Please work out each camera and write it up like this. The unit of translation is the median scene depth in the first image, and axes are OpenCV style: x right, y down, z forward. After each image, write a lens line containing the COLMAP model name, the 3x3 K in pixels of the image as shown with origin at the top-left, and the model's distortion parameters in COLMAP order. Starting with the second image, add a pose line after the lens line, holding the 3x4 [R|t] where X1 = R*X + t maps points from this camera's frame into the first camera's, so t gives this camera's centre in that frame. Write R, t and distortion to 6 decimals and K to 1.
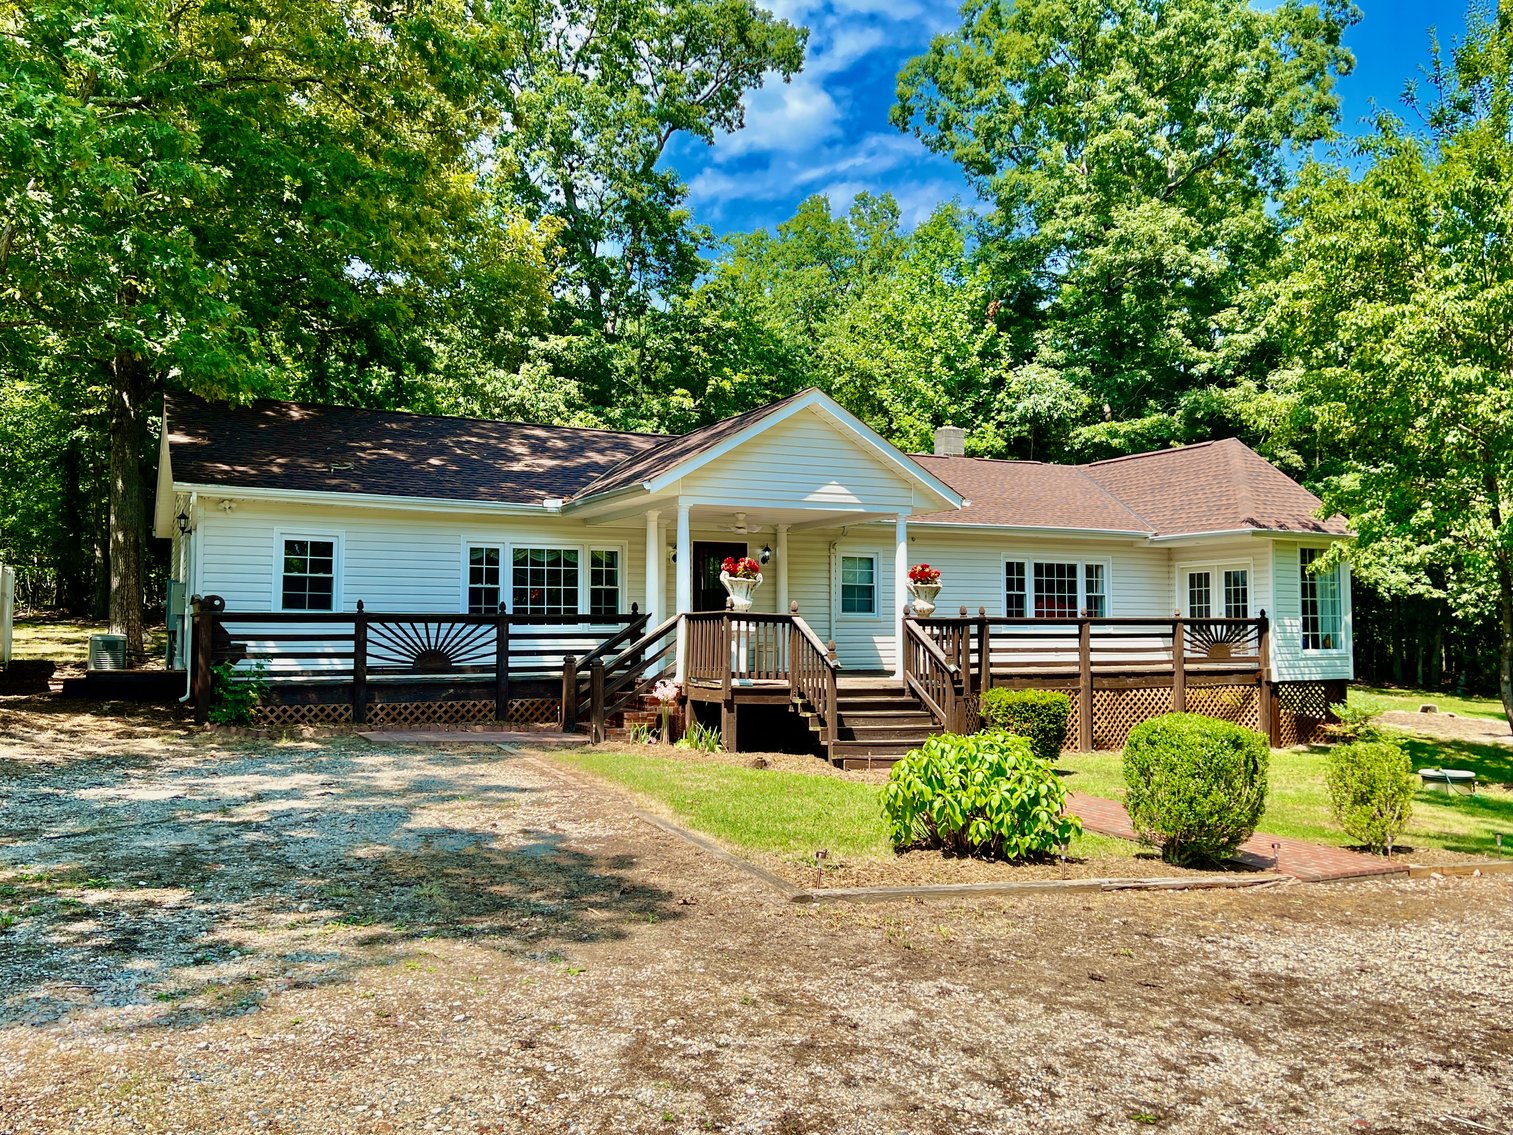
lens RADIAL K [[1248.7, 0, 766.2], [0, 1248.7, 566.5], [0, 0, 1]] dist [0.065514, -0.073424]
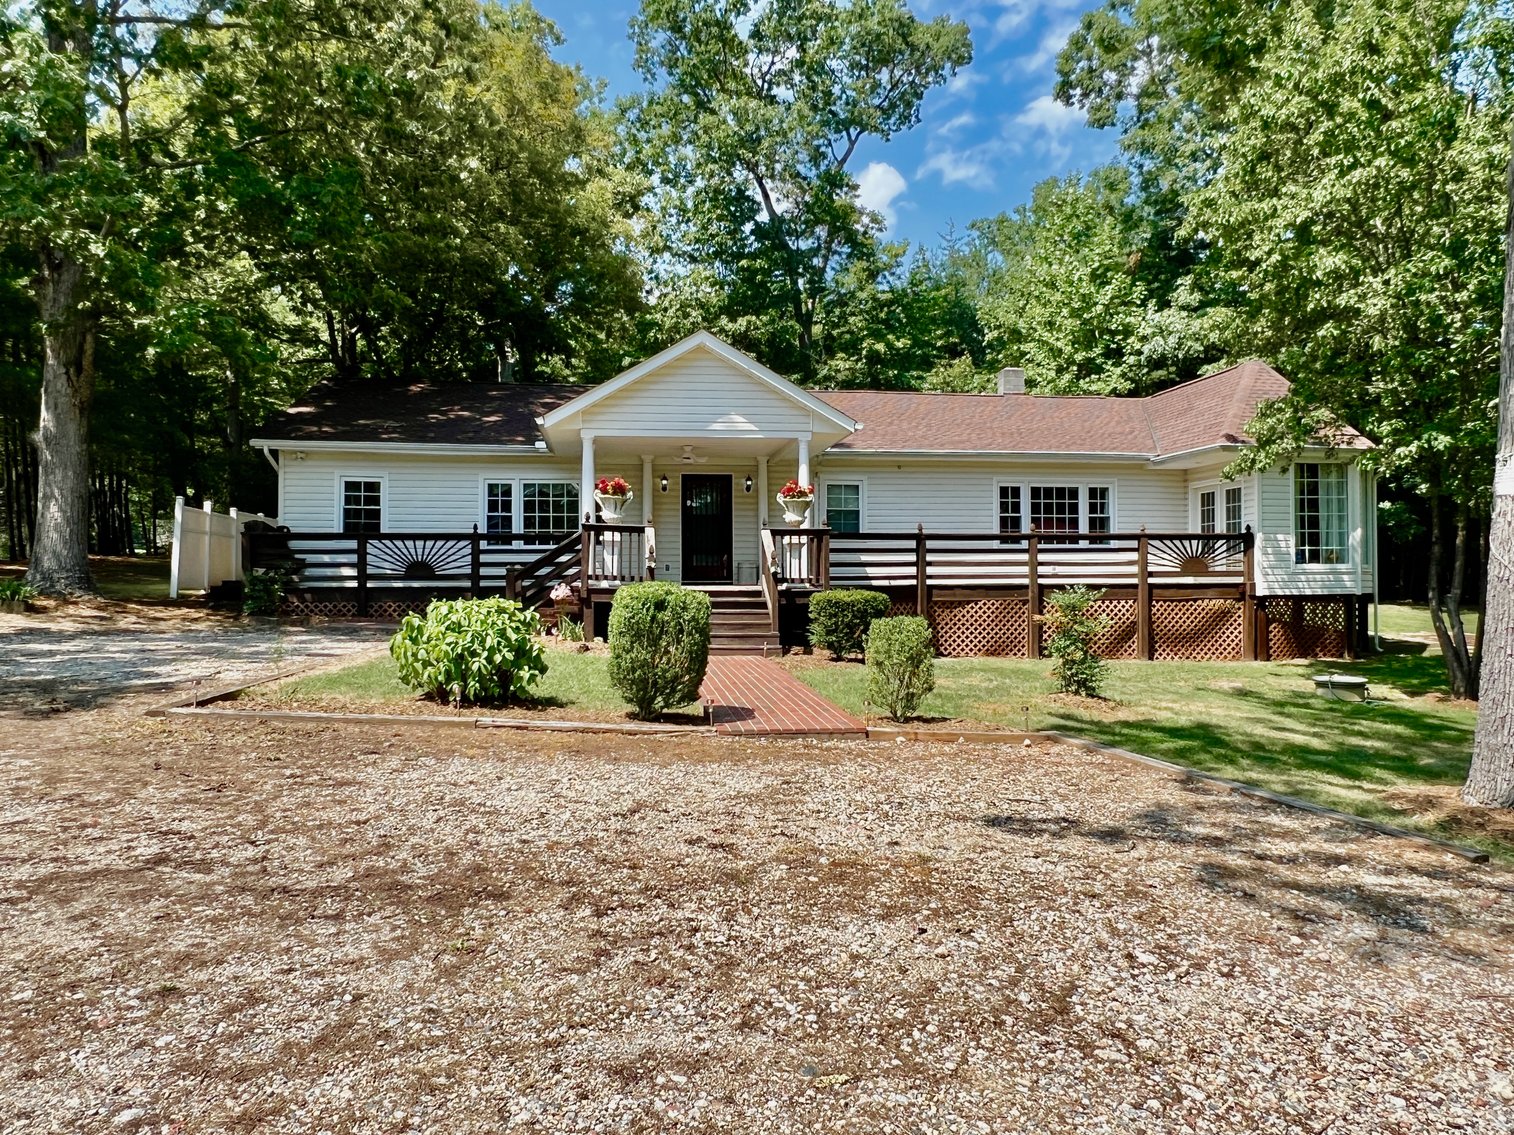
lens RADIAL K [[1052.8, 0, 765.2], [0, 1052.8, 574.8], [0, 0, 1]] dist [-0.018529, -0.001842]
pose [[0.945970, -0.005633, -0.324206, 0.316474], [0.020867, 0.998834, 0.043532, 0.031197], [0.323583, -0.047945, 0.944984, 0.080434]]
